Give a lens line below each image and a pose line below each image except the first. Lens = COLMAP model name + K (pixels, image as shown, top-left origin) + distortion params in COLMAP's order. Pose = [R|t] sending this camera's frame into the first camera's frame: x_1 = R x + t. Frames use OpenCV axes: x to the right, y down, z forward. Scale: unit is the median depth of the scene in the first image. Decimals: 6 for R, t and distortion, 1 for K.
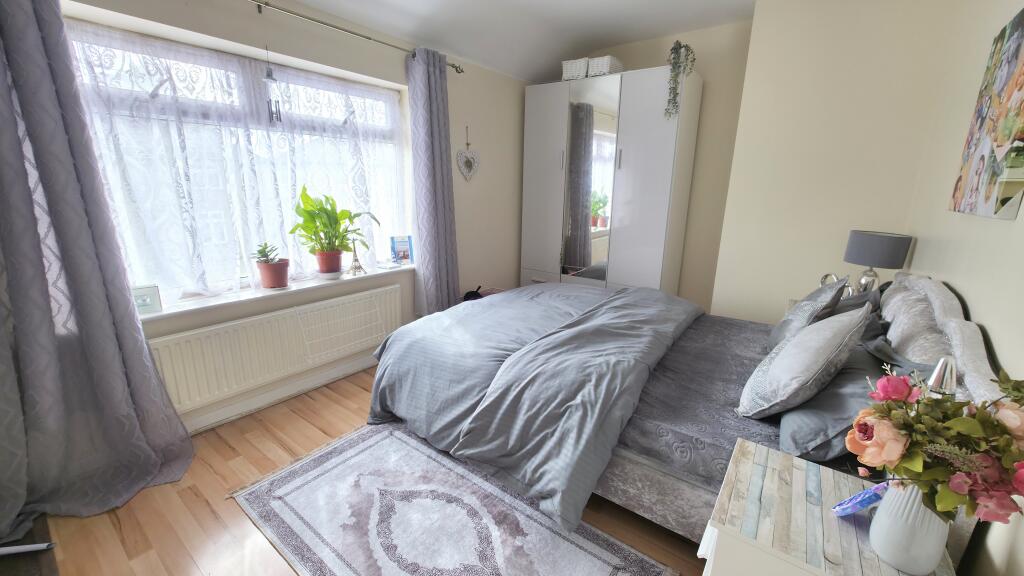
lens RADIAL K [[411.6, 0, 513.0], [0, 411.6, 290.3], [0, 0, 1]] dist [0.000720, 0.000226]
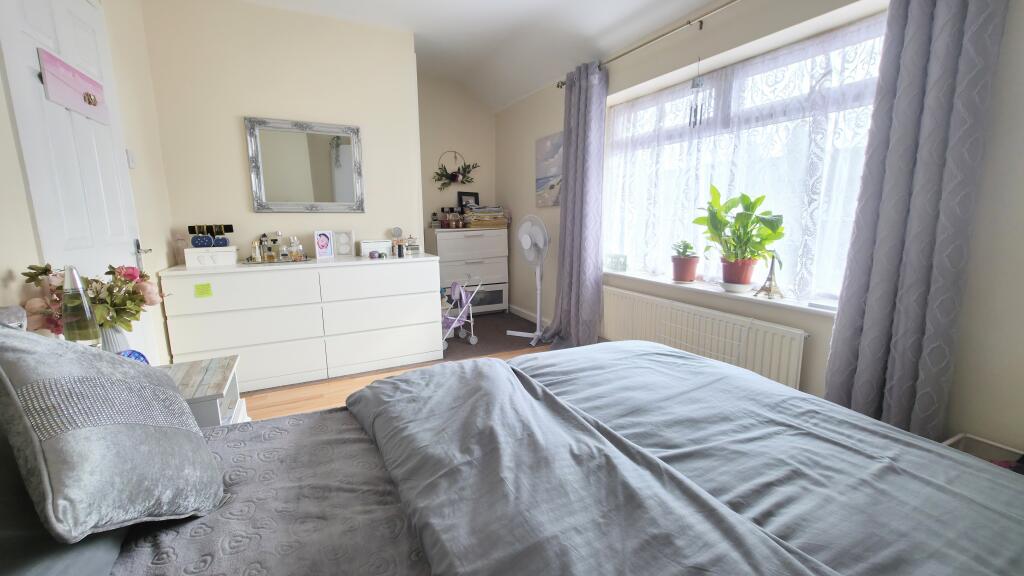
lens RADIAL K [[411.6, 0, 512.3], [0, 411.6, 288.3], [0, 0, 1]] dist [0.000720, 0.000226]
pose [[-0.450617, 0.145401, -0.880797, 0.709075], [-0.221262, 0.937670, 0.267988, -0.218299], [0.864862, 0.315647, -0.390359, 1.263942]]
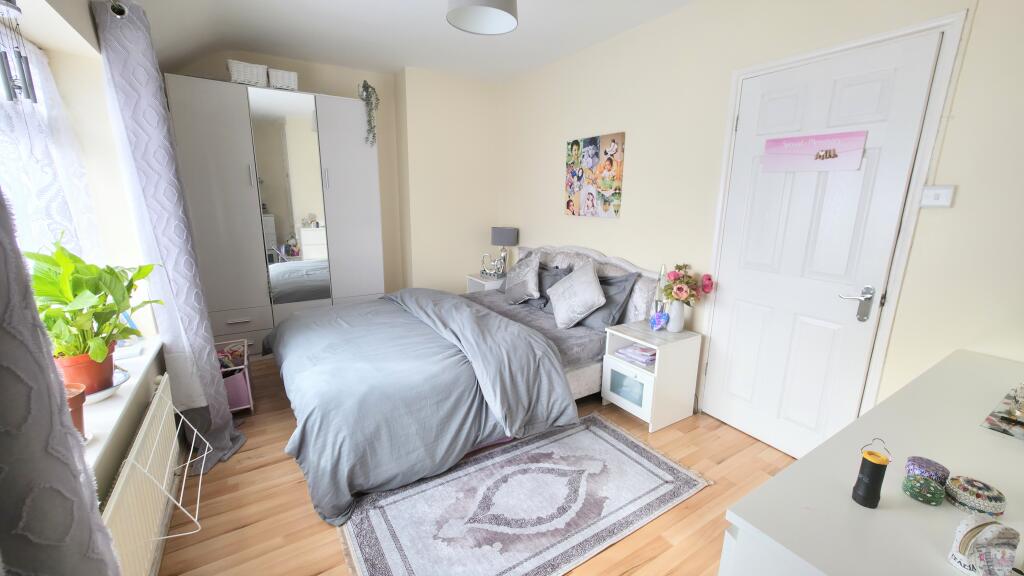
lens RADIAL K [[411.6, 0, 510.4], [0, 411.6, 289.4], [0, 0, 1]] dist [0.000720, 0.000226]
pose [[0.343280, -0.221966, 0.912628, -0.968477], [0.229484, 0.962046, 0.147666, -0.164300], [-0.910767, 0.158743, 0.381188, 0.393329]]
